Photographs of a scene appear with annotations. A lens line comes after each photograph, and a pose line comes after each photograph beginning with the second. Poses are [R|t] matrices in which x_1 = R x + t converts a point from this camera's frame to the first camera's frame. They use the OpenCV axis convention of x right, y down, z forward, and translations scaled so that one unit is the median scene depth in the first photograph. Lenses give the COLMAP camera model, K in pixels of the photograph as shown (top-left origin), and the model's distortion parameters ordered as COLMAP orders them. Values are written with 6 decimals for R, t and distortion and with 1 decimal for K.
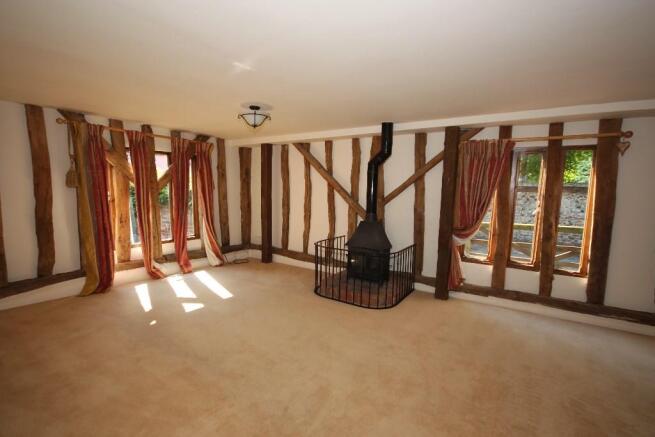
lens RADIAL K [[304.1, 0, 327.3], [0, 304.1, 222.1], [0, 0, 1]] dist [-0.001380, 0.000538]
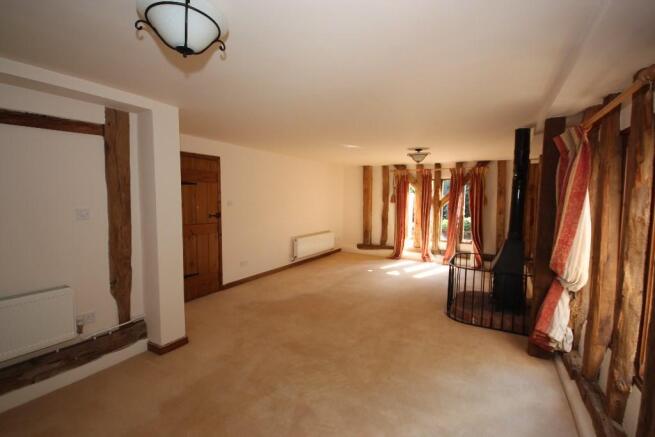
lens RADIAL K [[304.1, 0, 330.6], [0, 304.1, 220.8], [0, 0, 1]] dist [-0.001380, 0.000538]
pose [[0.073759, 0.057546, -0.995614, 1.047179], [-0.120029, 0.991589, 0.048421, -0.043281], [0.990027, 0.115931, 0.080045, 0.420387]]
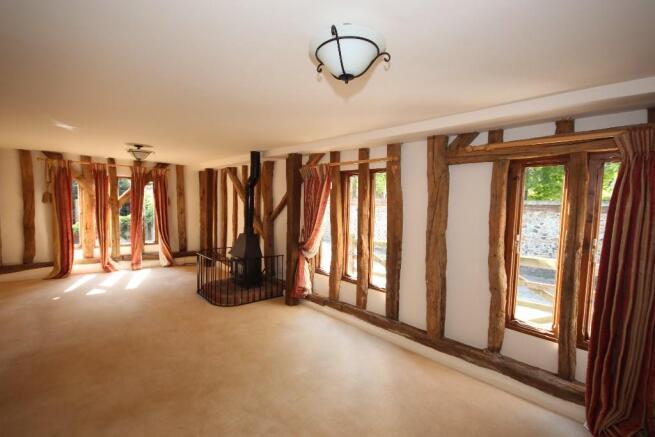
lens RADIAL K [[304.1, 0, 326.6], [0, 304.1, 223.7], [0, 0, 1]] dist [-0.001380, 0.000538]
pose [[0.967242, 0.024319, -0.252690, 0.778042], [-0.035730, 0.998534, -0.040667, -0.006375], [0.251331, 0.048364, 0.966692, -0.063816]]
